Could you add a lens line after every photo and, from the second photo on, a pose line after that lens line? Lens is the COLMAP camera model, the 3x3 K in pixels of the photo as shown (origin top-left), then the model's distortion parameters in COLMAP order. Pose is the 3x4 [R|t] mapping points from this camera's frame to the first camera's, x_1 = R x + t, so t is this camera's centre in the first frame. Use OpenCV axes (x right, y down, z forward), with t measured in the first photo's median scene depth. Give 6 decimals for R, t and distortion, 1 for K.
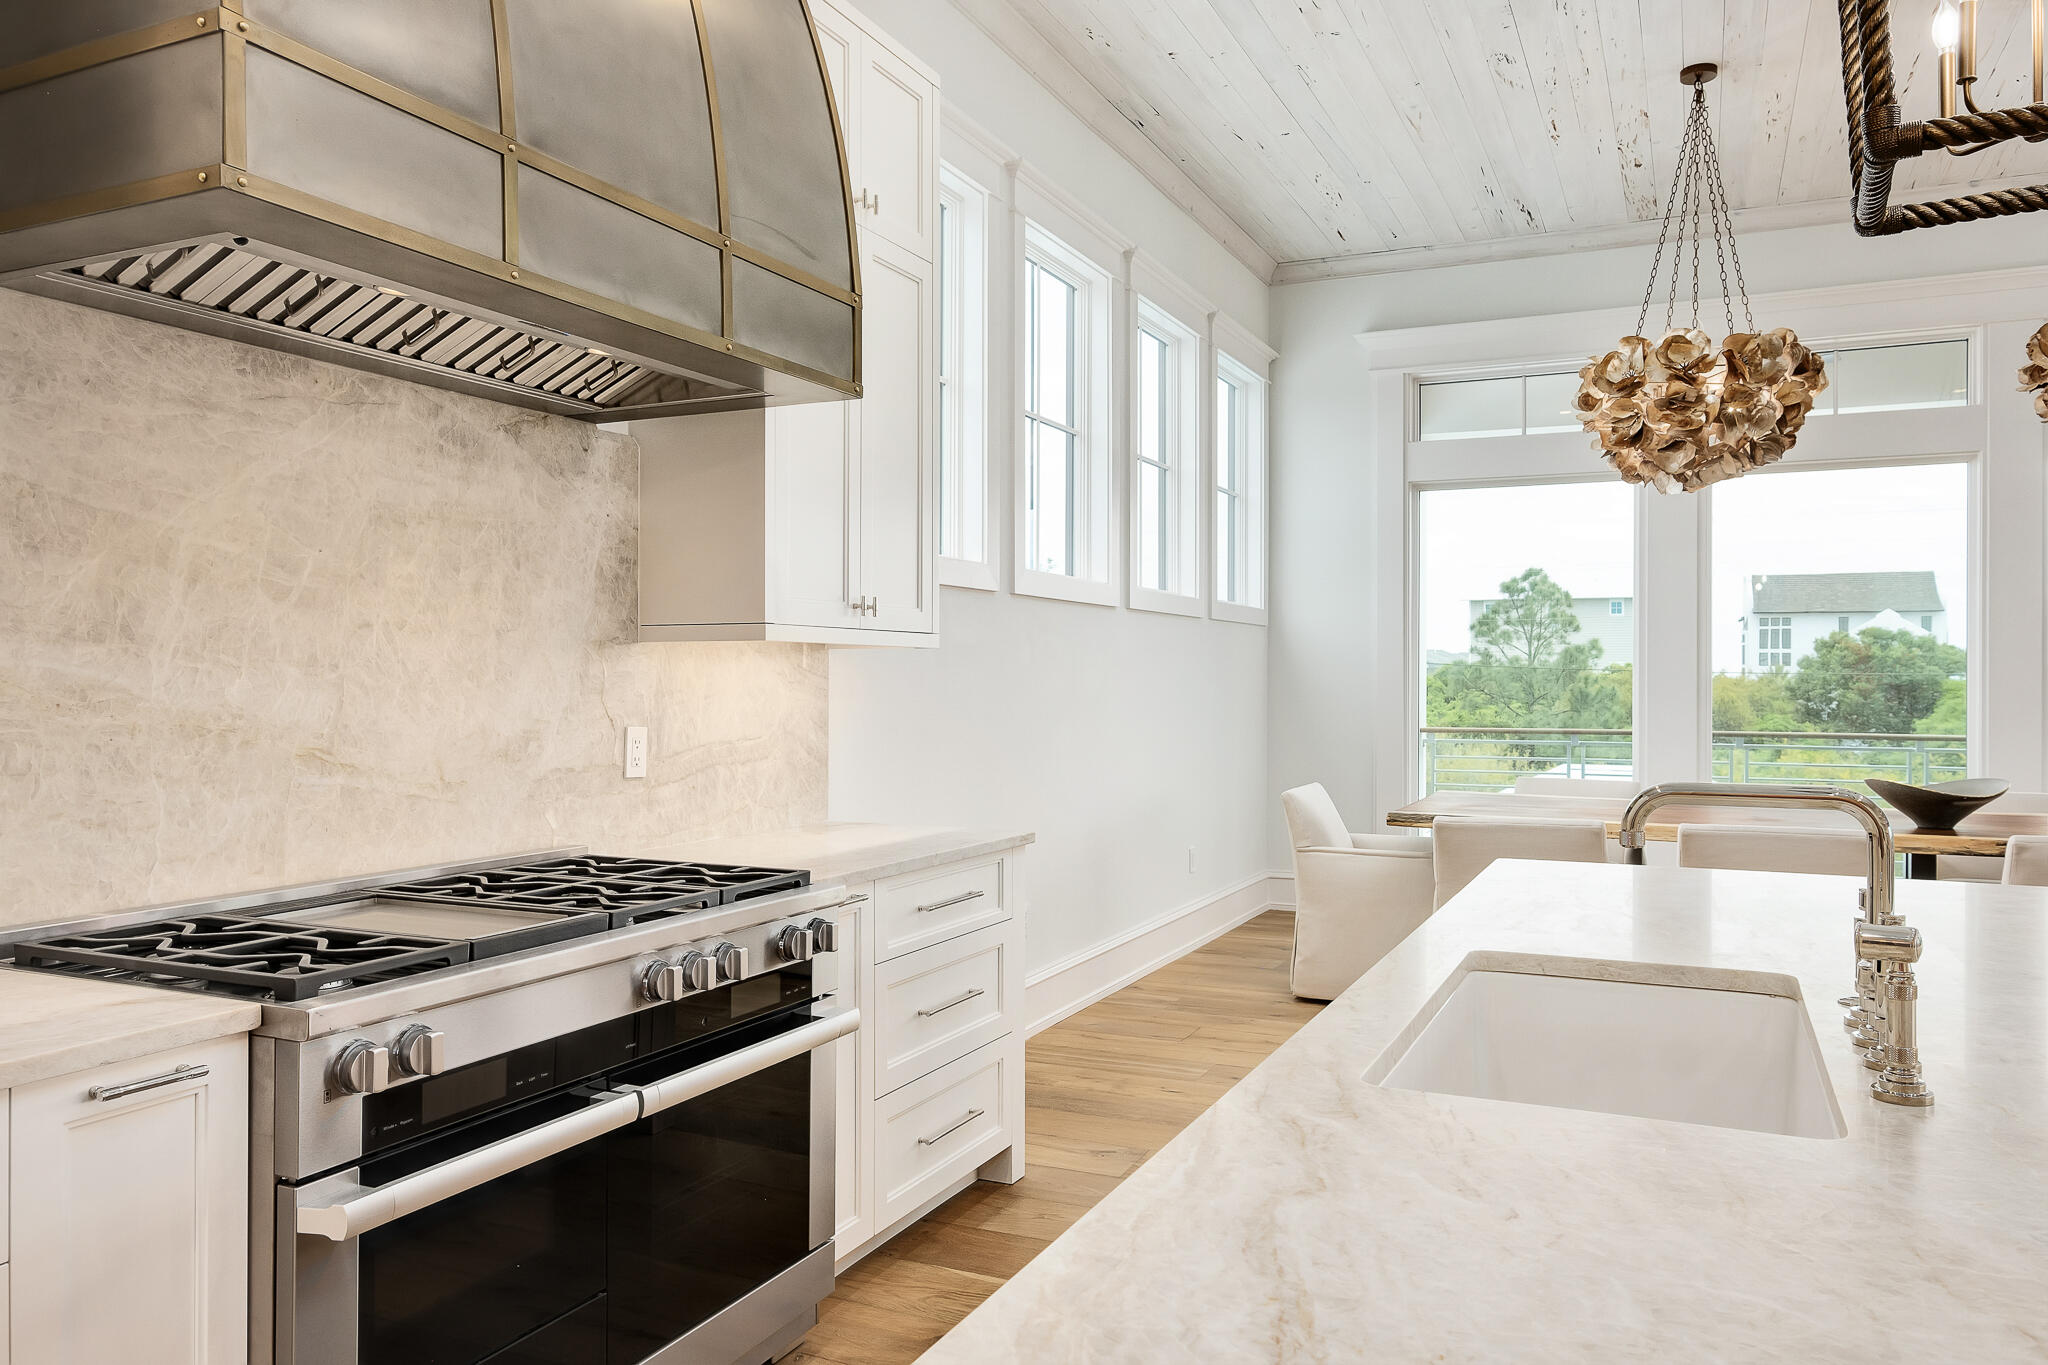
lens RADIAL K [[1479.9, 0, 1023.1], [0, 1479.9, 690.1], [0, 0, 1]] dist [-0.011756, -0.005466]
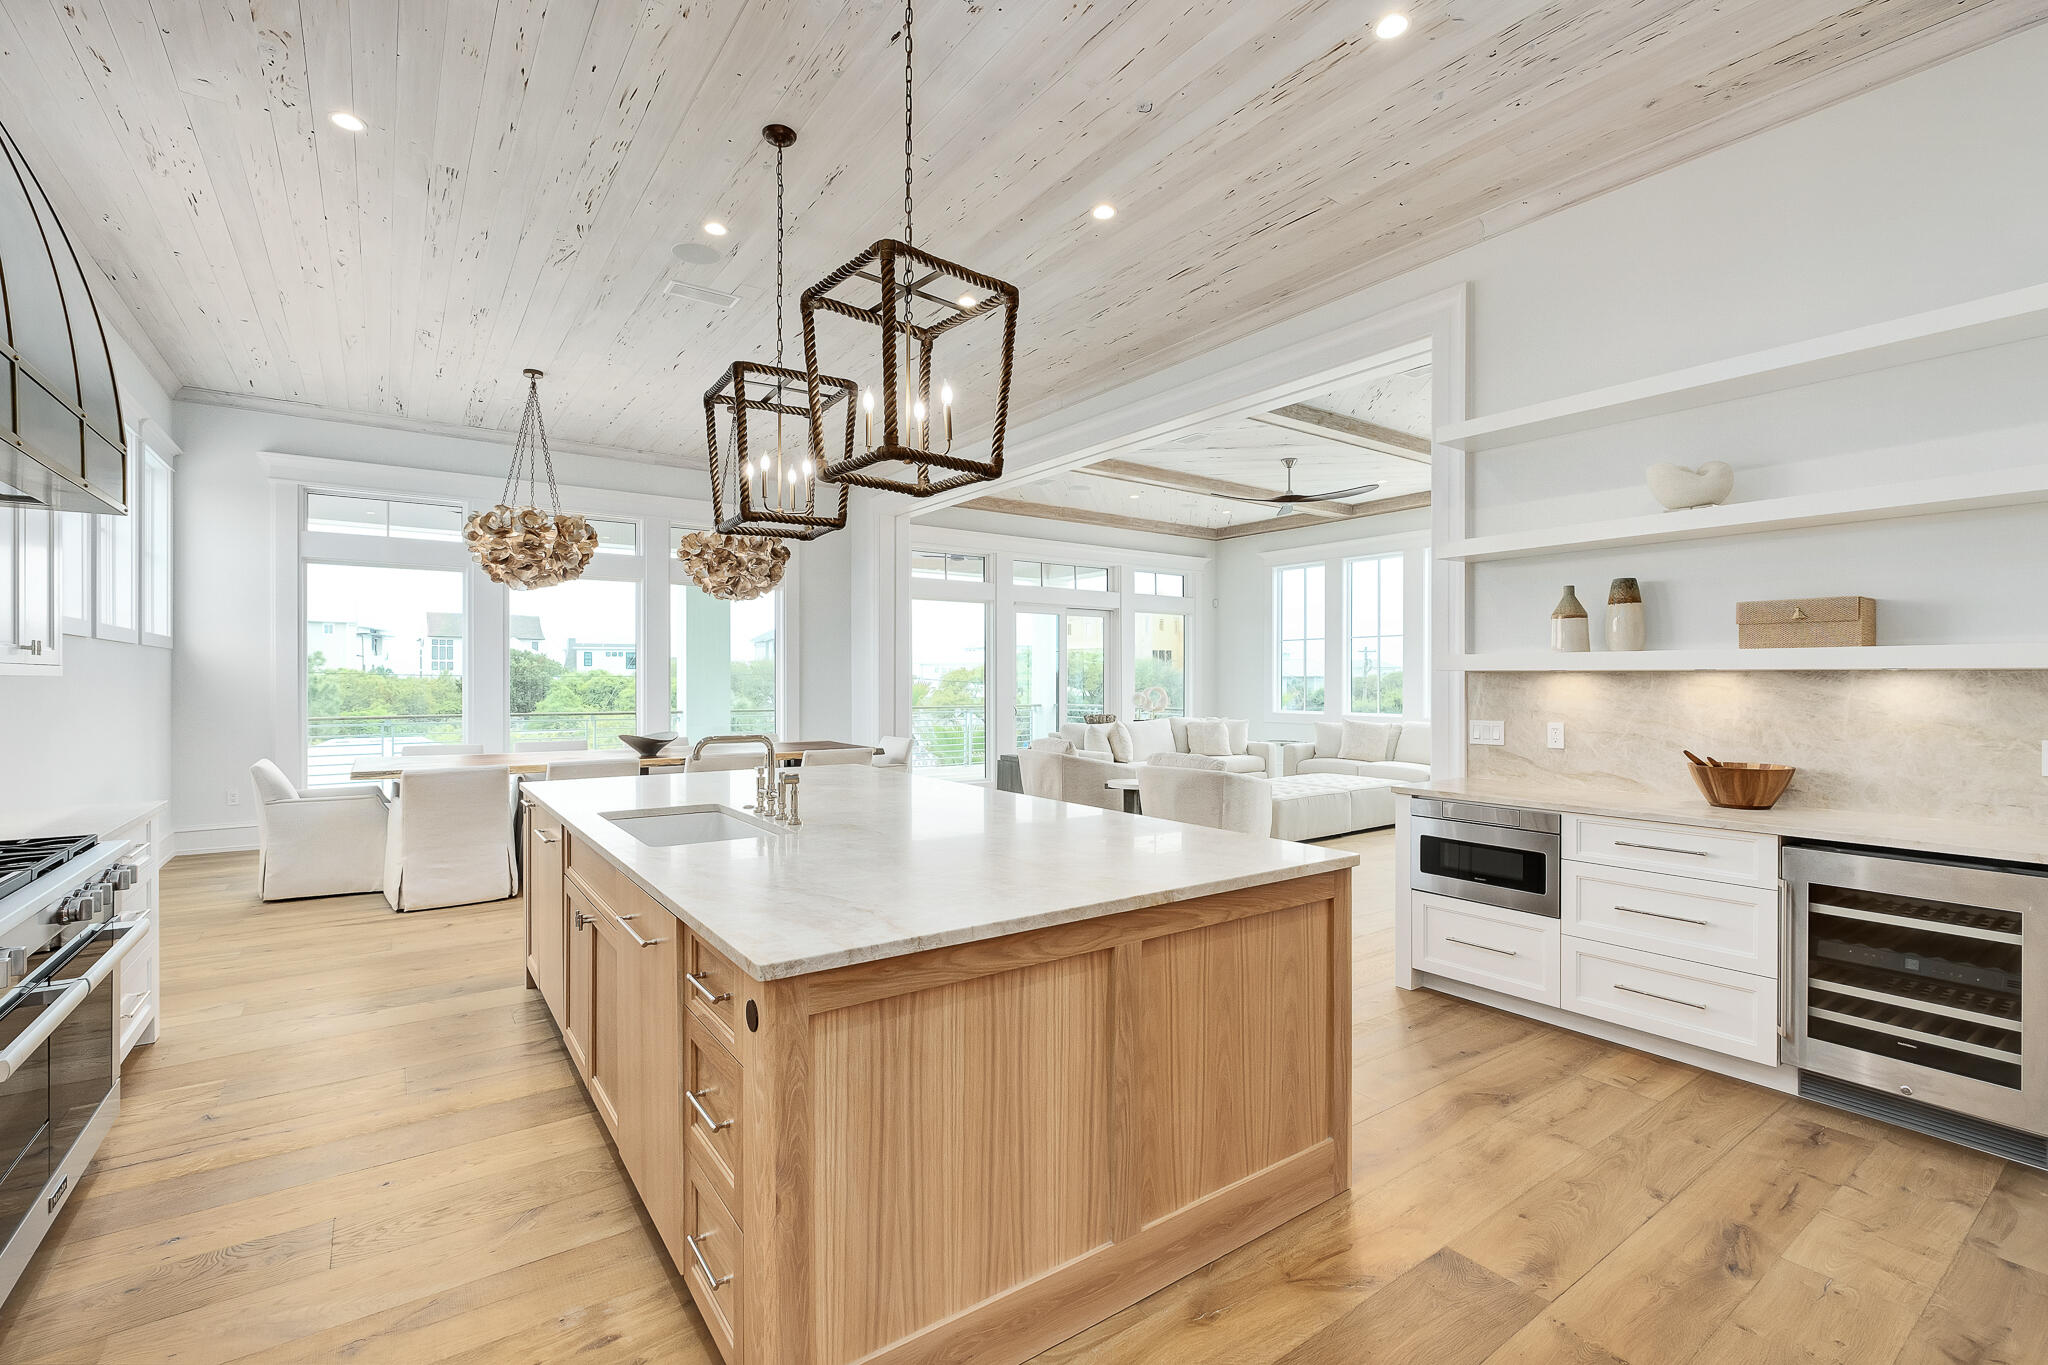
lens RADIAL K [[892.3, 0, 1001.7], [0, 892.3, 684.8], [0, 0, 1]] dist [-0.002802, 0.000171]
pose [[0.508527, -0.007120, 0.861017, -0.238386], [0.006946, 0.999967, 0.004167, -0.012418], [-0.861018, 0.003862, 0.508559, -0.119064]]
